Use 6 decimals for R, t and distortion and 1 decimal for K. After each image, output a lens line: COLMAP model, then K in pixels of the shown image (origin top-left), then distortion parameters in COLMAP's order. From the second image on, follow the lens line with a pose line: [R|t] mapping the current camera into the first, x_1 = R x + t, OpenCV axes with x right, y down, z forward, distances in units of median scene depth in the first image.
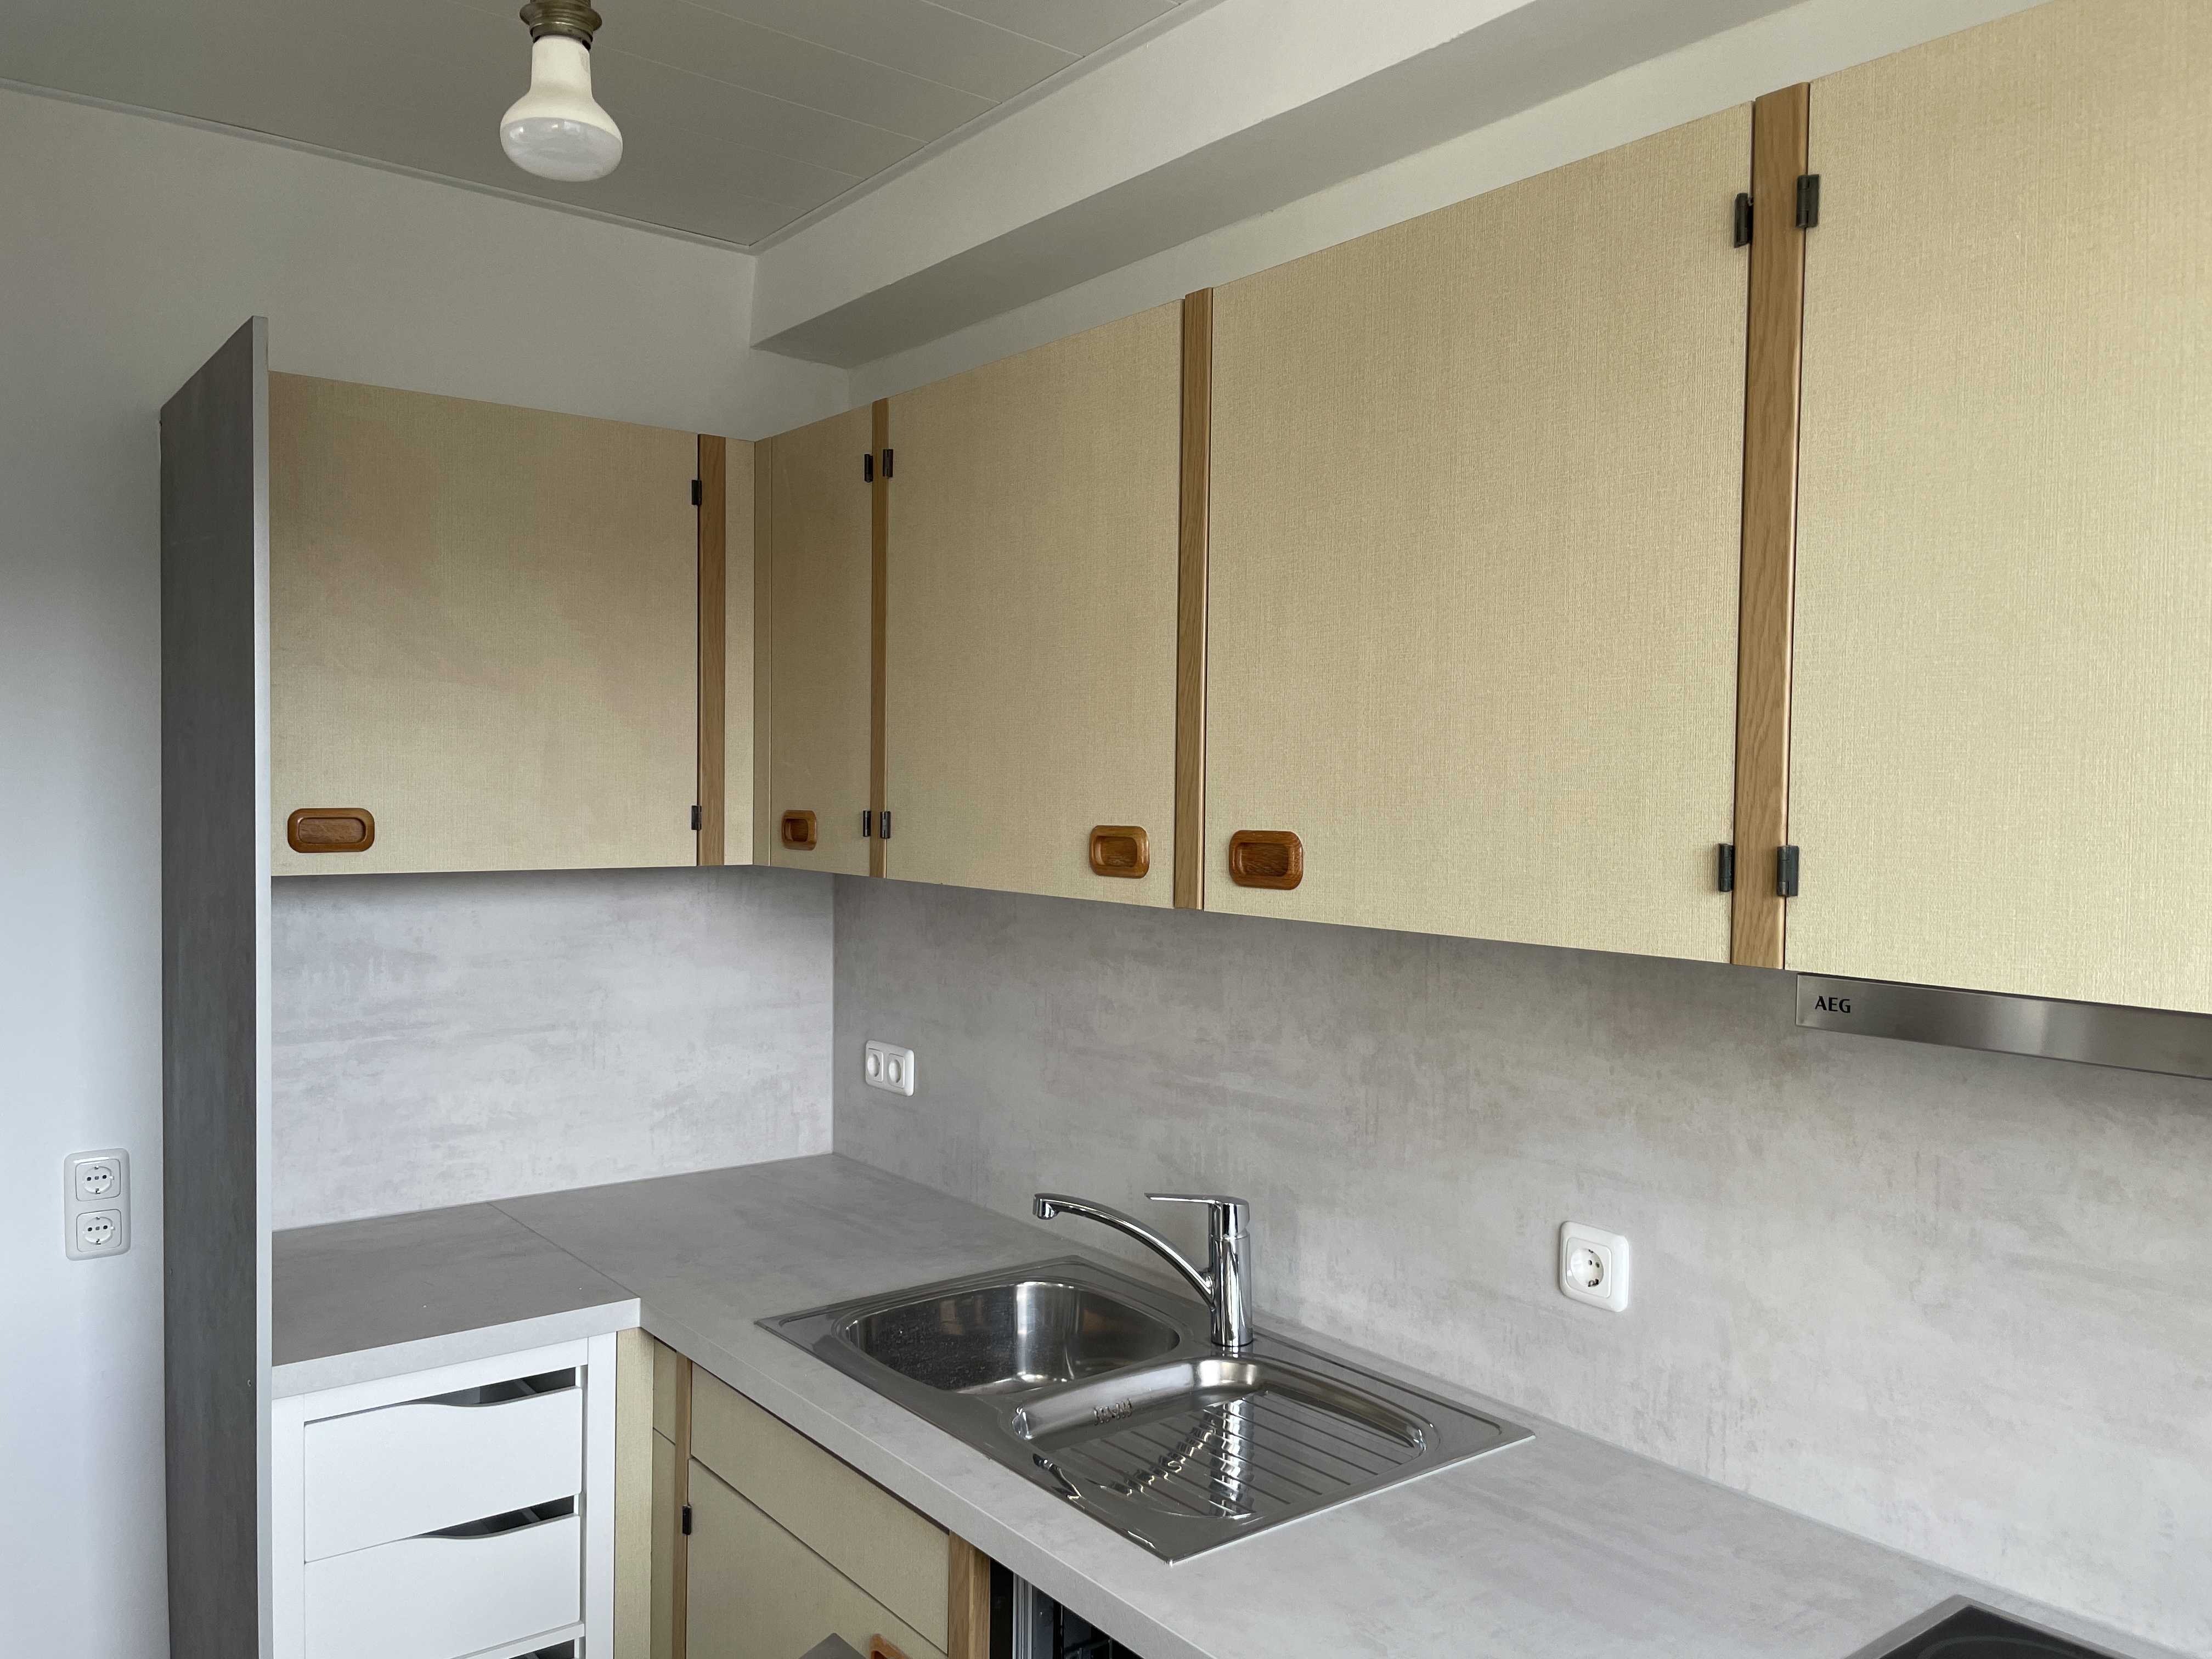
lens RADIAL K [[1651.7, 0, 1092.0], [0, 1651.7, 810.9], [0, 0, 1]] dist [0.045949, -0.068593]
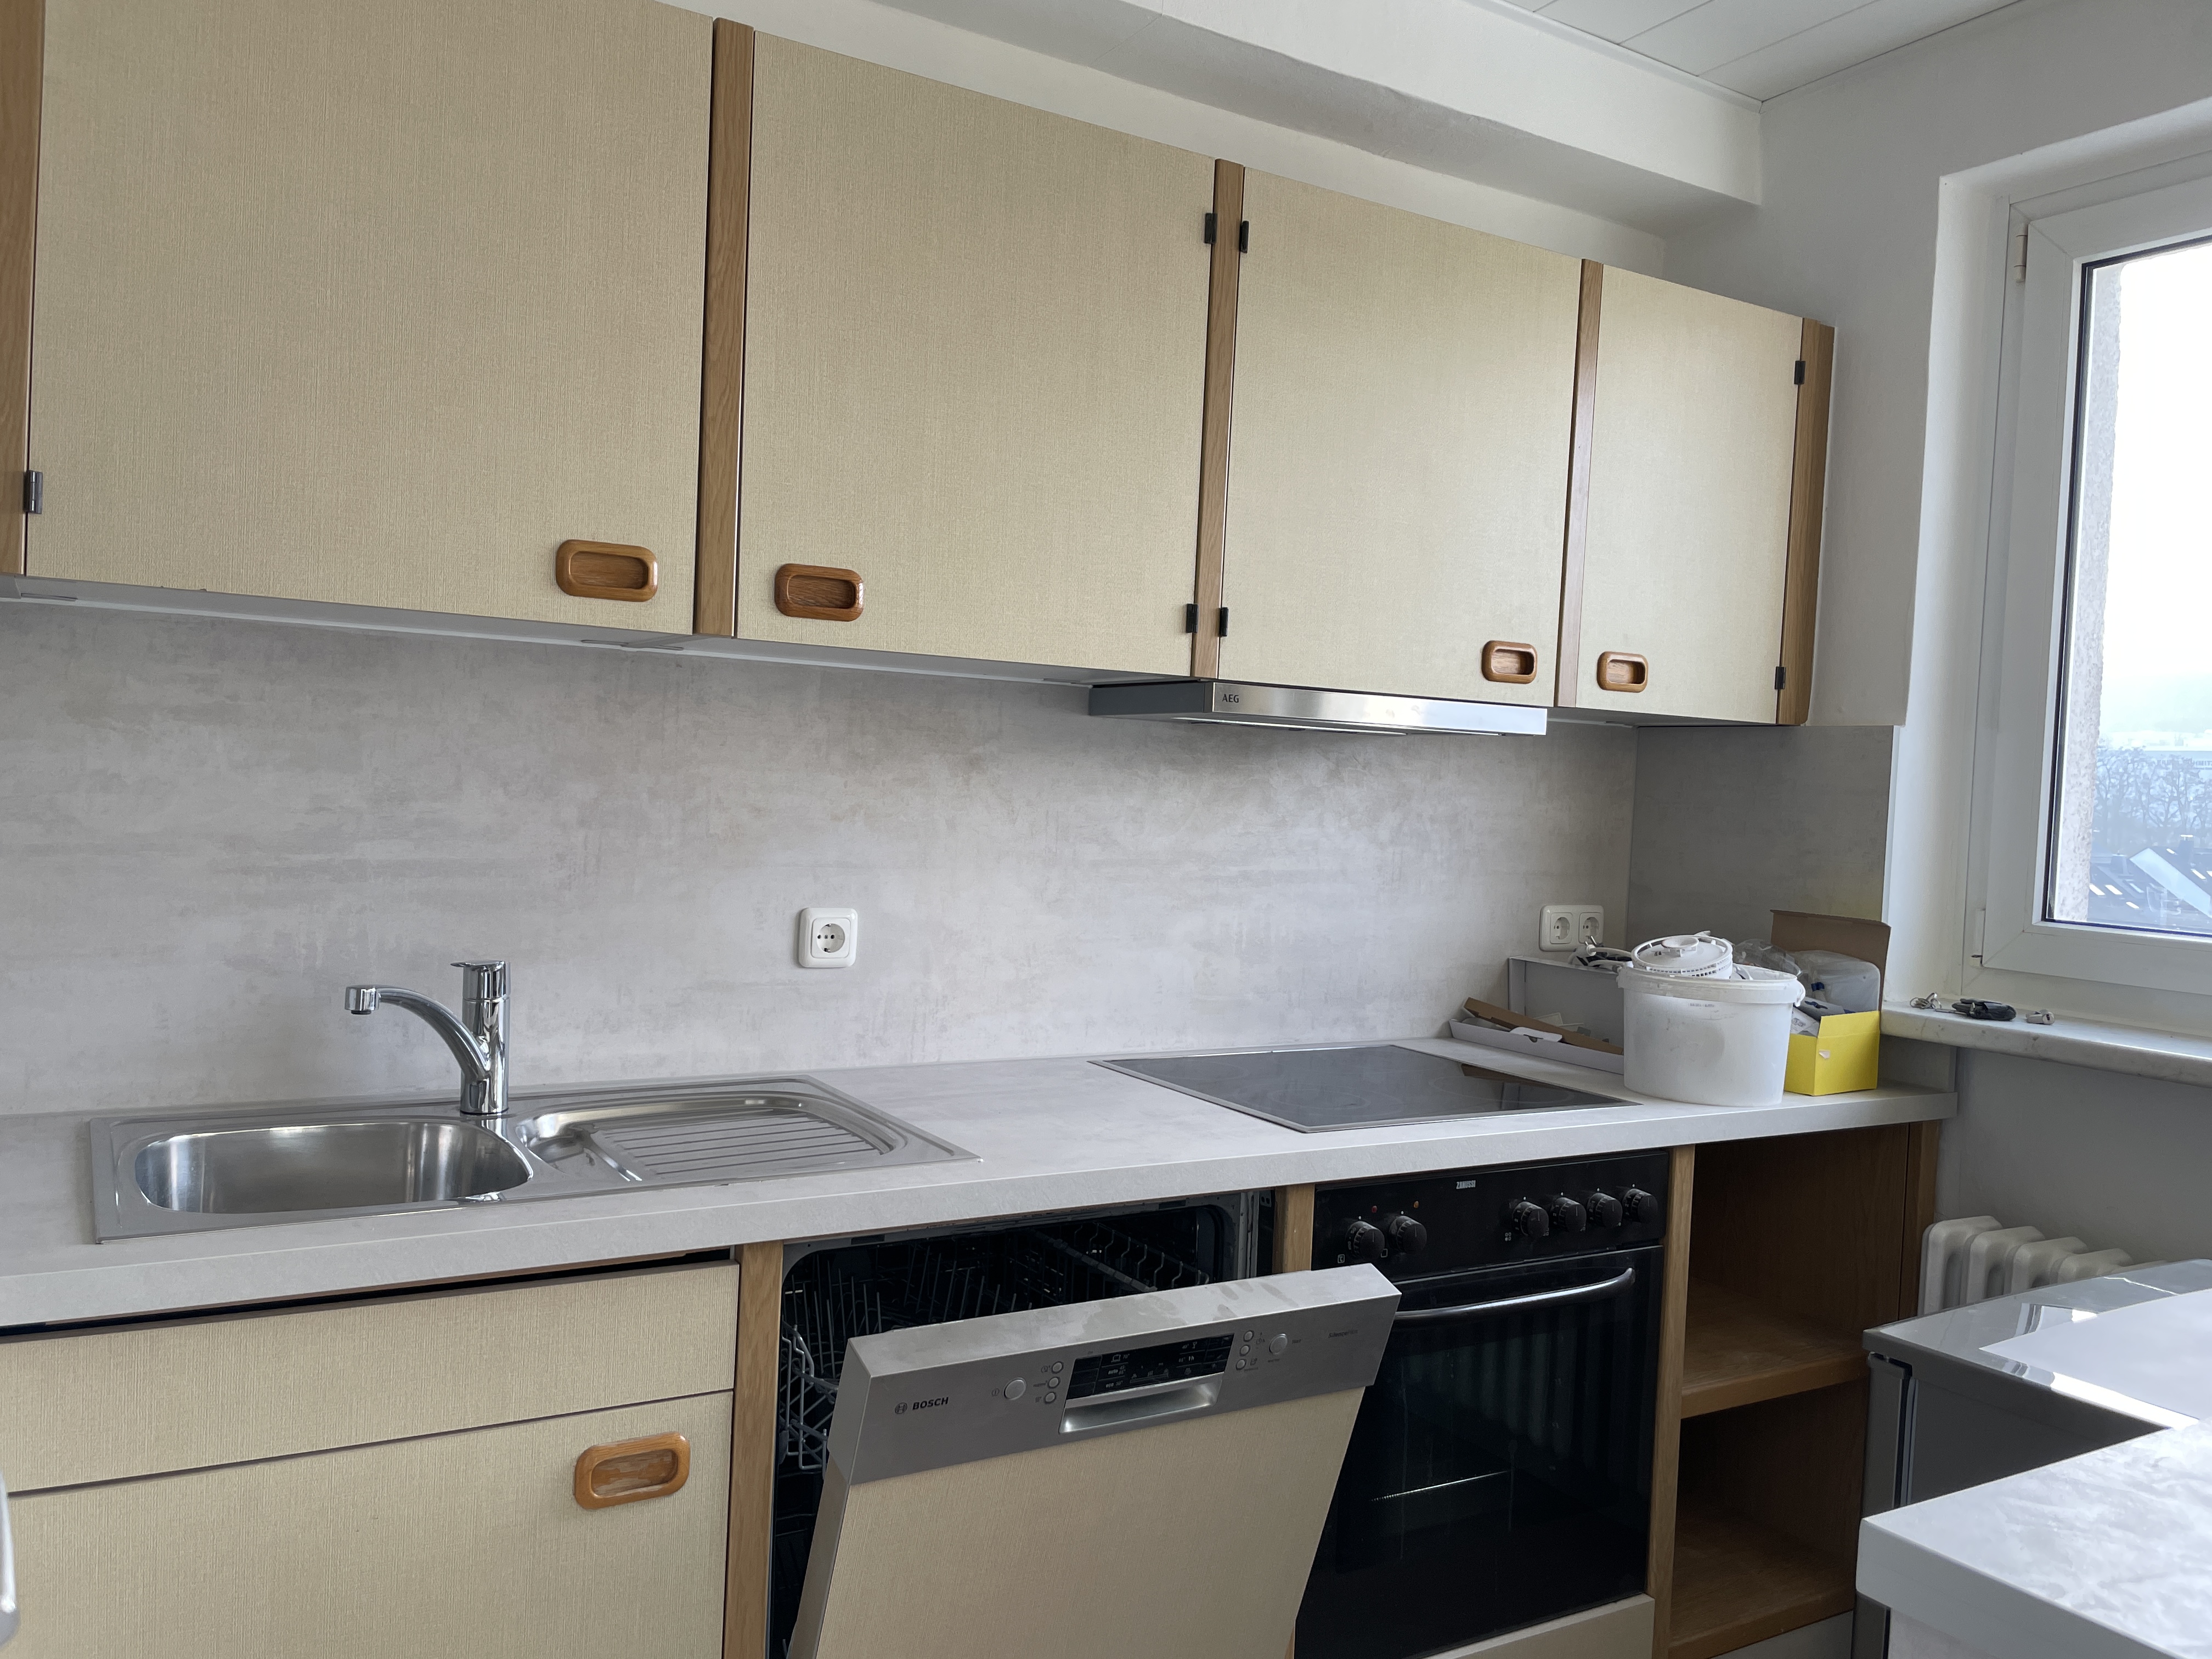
lens RADIAL K [[1651.7, 0, 1086.5], [0, 1651.7, 841.6], [0, 0, 1]] dist [0.045949, -0.068593]
pose [[0.116321, -0.047678, 0.992067, -0.938103], [-0.029716, 0.998233, 0.051458, 0.127250], [-0.992767, -0.035466, 0.114699, 0.653824]]
